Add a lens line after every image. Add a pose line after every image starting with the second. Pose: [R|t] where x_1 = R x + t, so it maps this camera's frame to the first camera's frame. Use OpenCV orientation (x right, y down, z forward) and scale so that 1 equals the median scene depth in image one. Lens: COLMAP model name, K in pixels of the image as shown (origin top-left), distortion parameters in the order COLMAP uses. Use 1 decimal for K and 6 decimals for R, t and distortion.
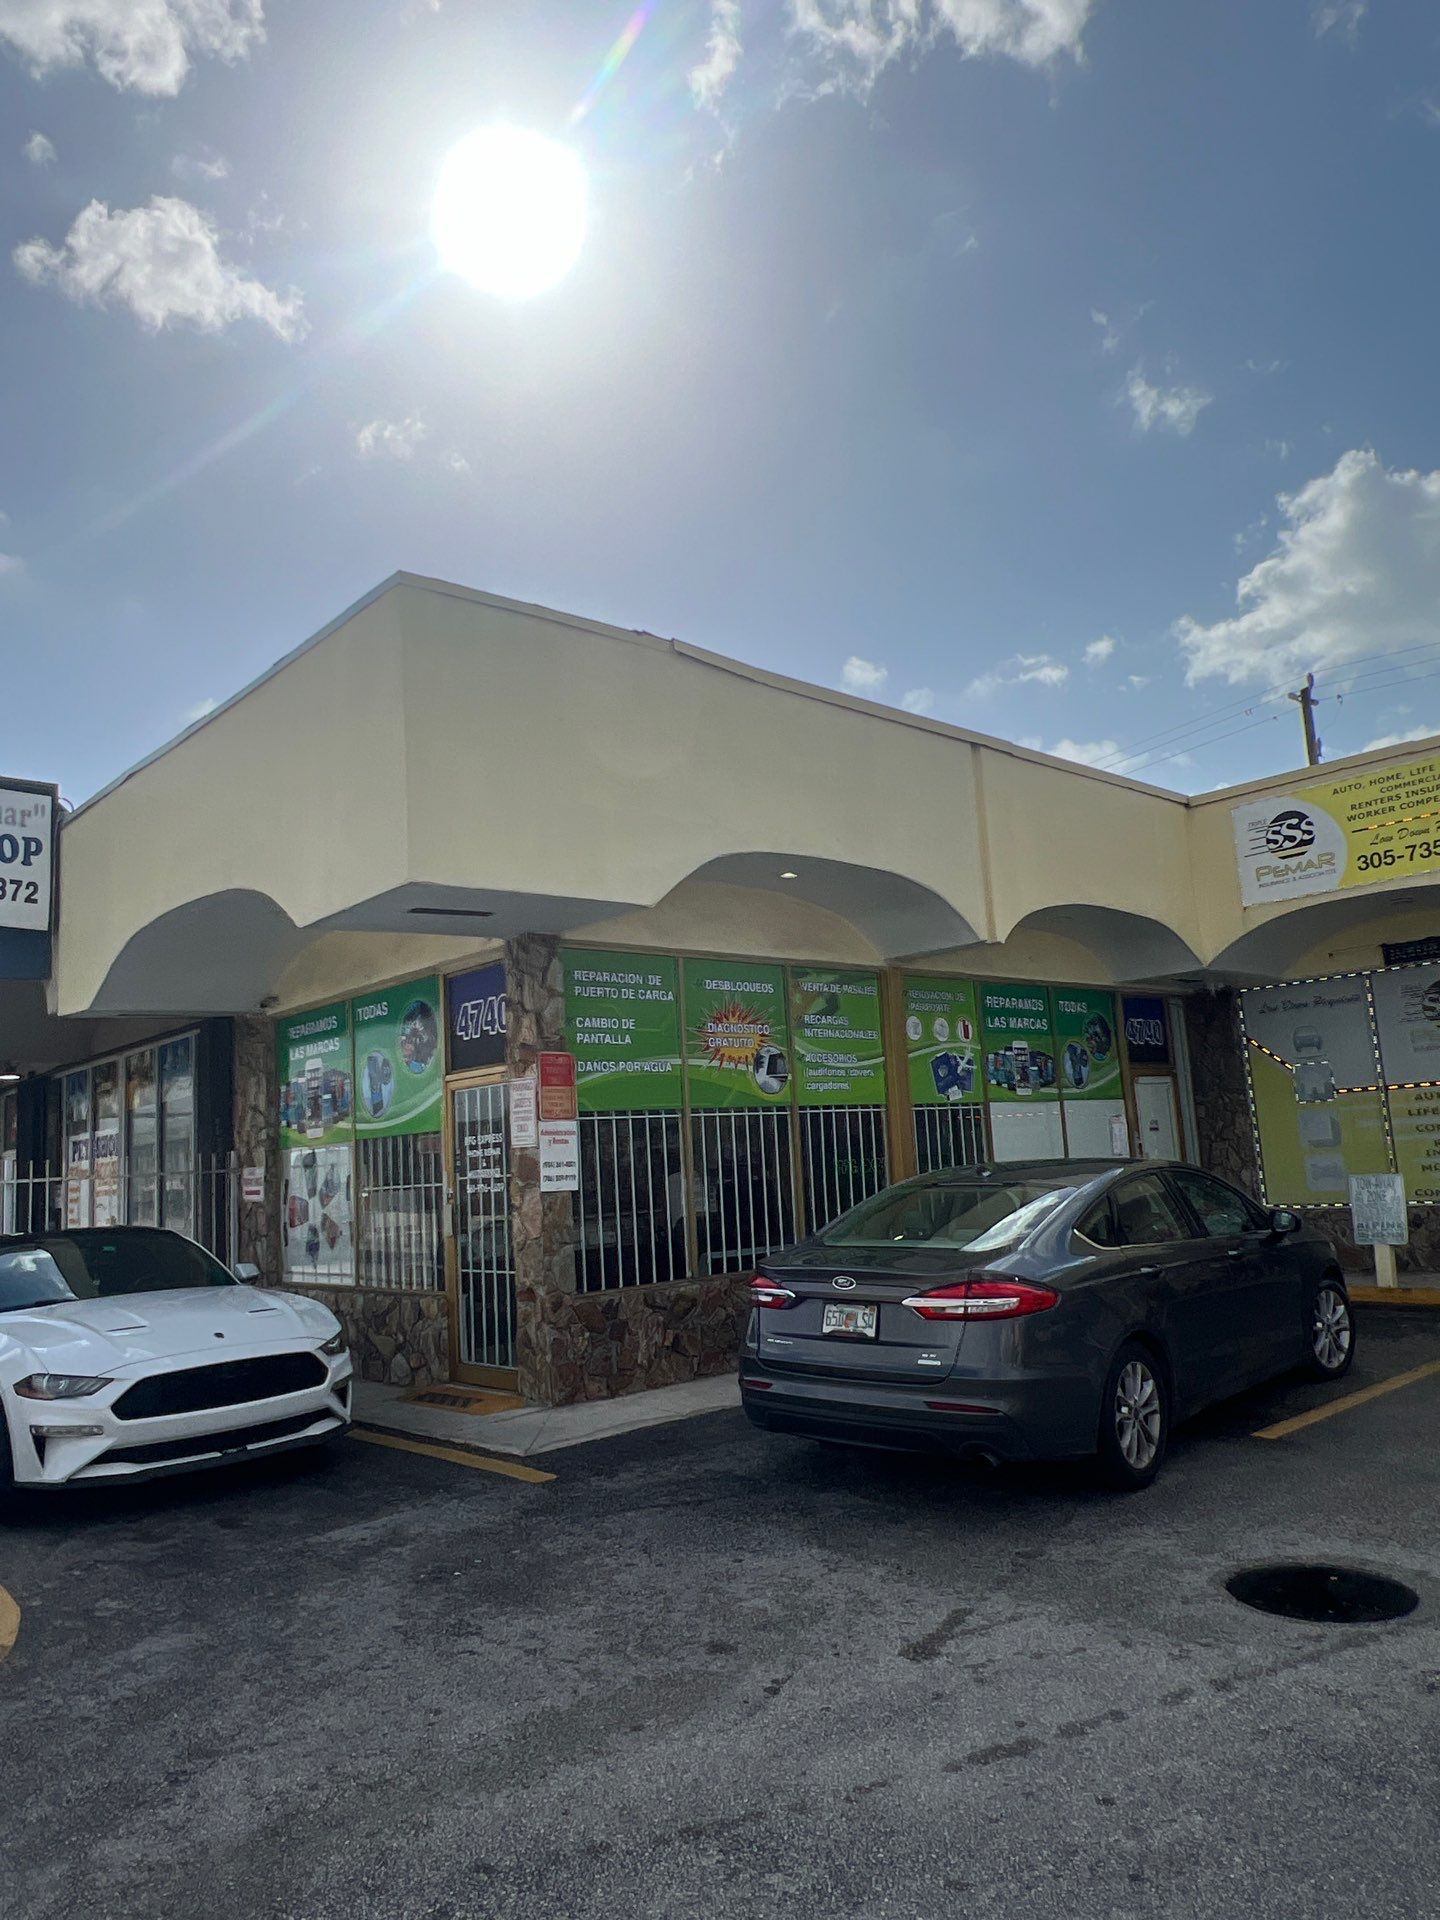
lens RADIAL K [[1285.6, 0, 720.0], [0, 1285.6, 960.0], [0, 0, 1]] dist [0.004215, 0.000707]
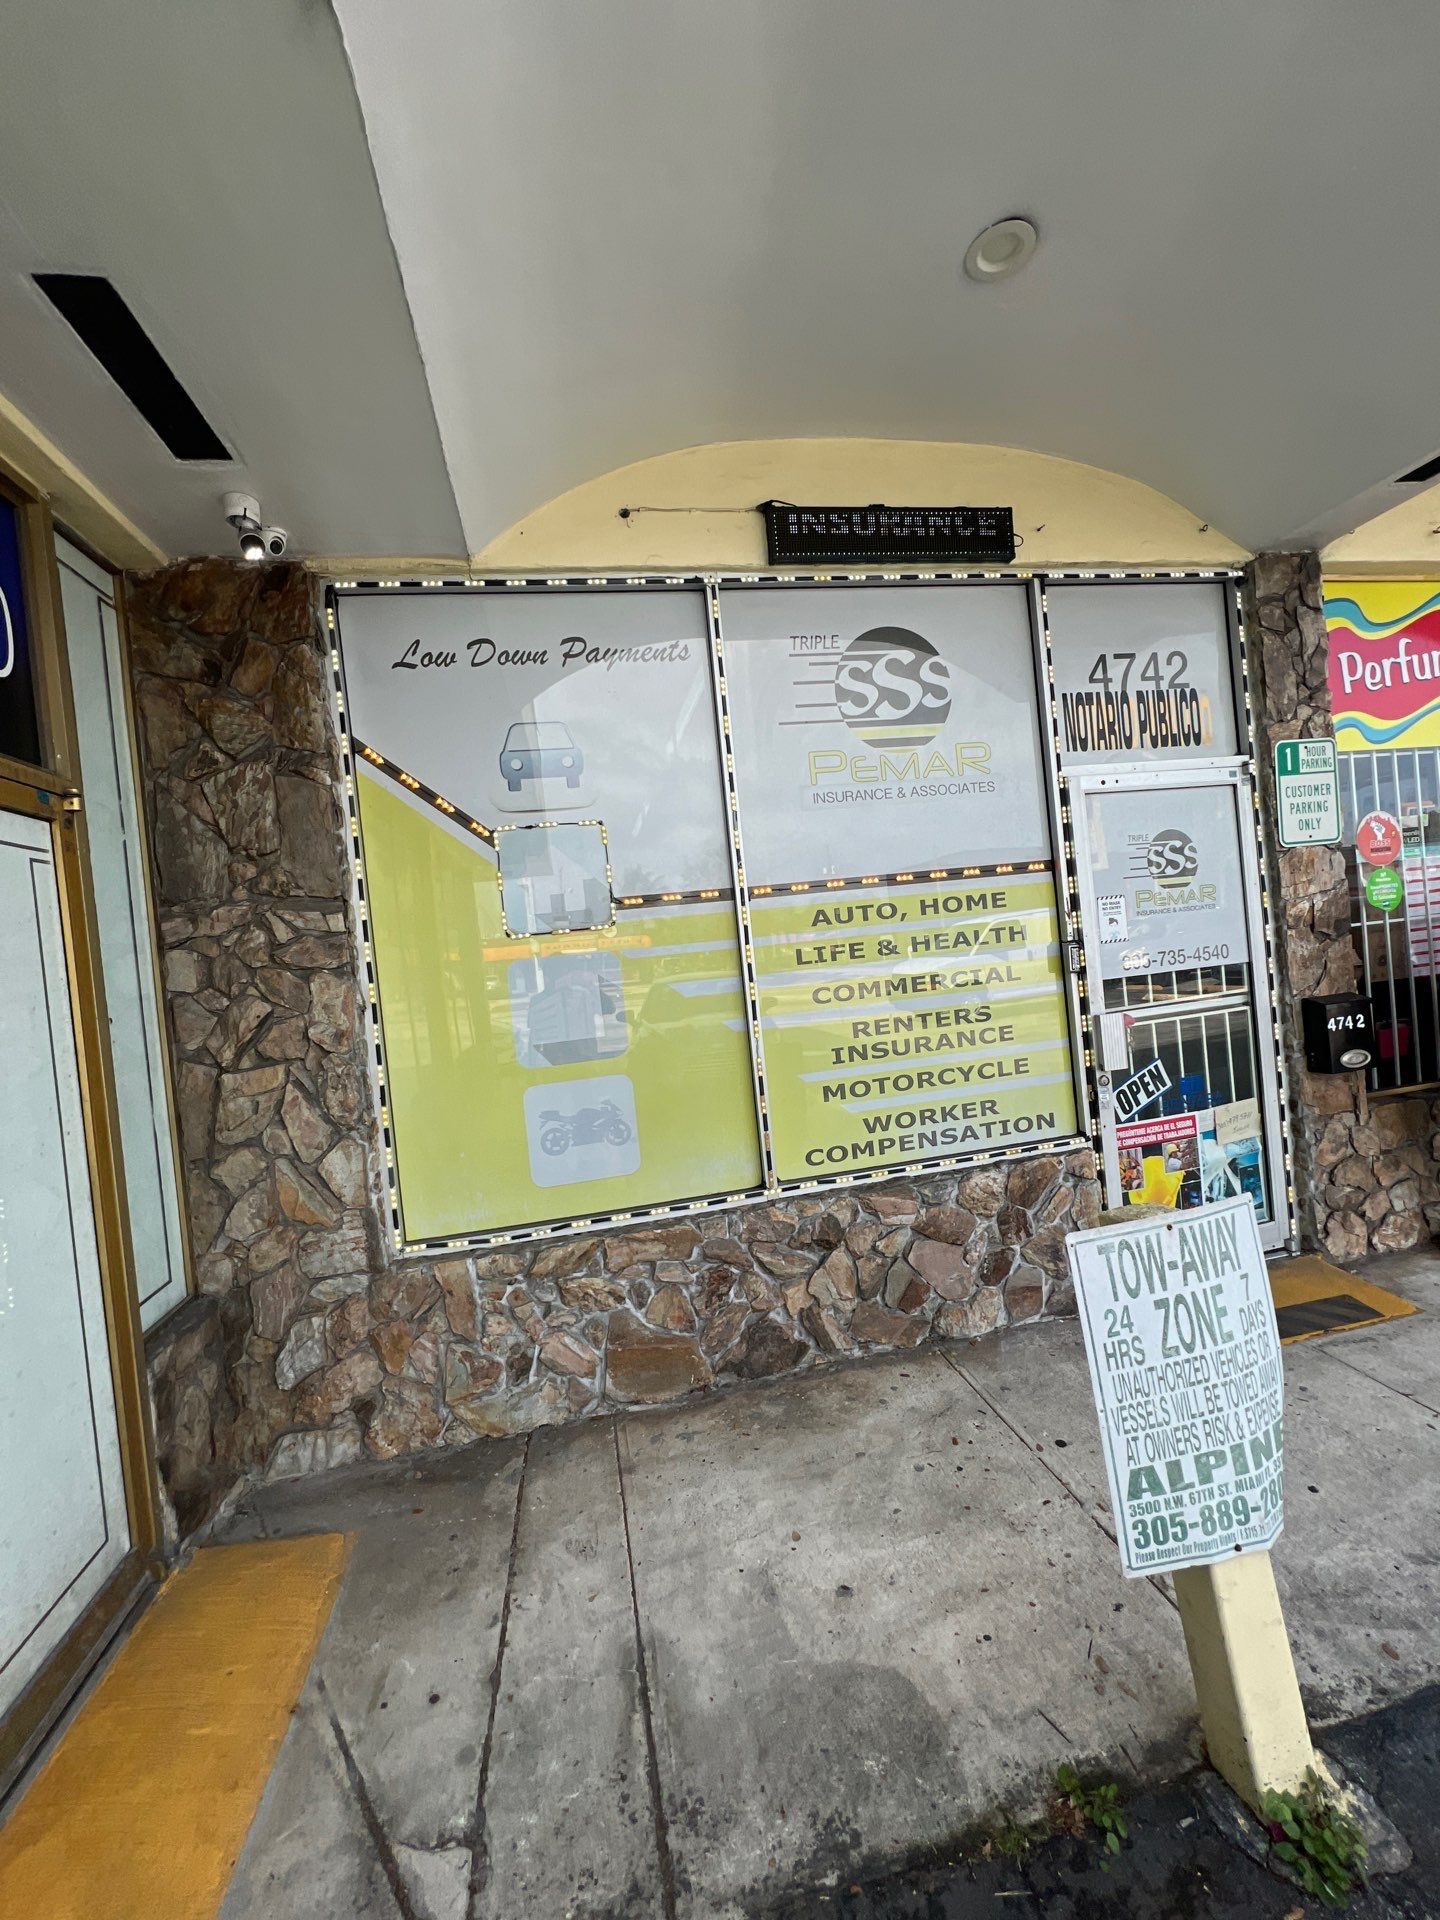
lens RADIAL K [[765.7, 0, 717.1], [0, 765.7, 961.1], [0, 0, 1]] dist [-0.000588, -0.000116]
pose [[0.529979, -0.008047, 0.847972, 0.297081], [-0.064614, 0.996665, 0.049842, 0.100980], [-0.845545, -0.081207, 0.527692, 0.822798]]
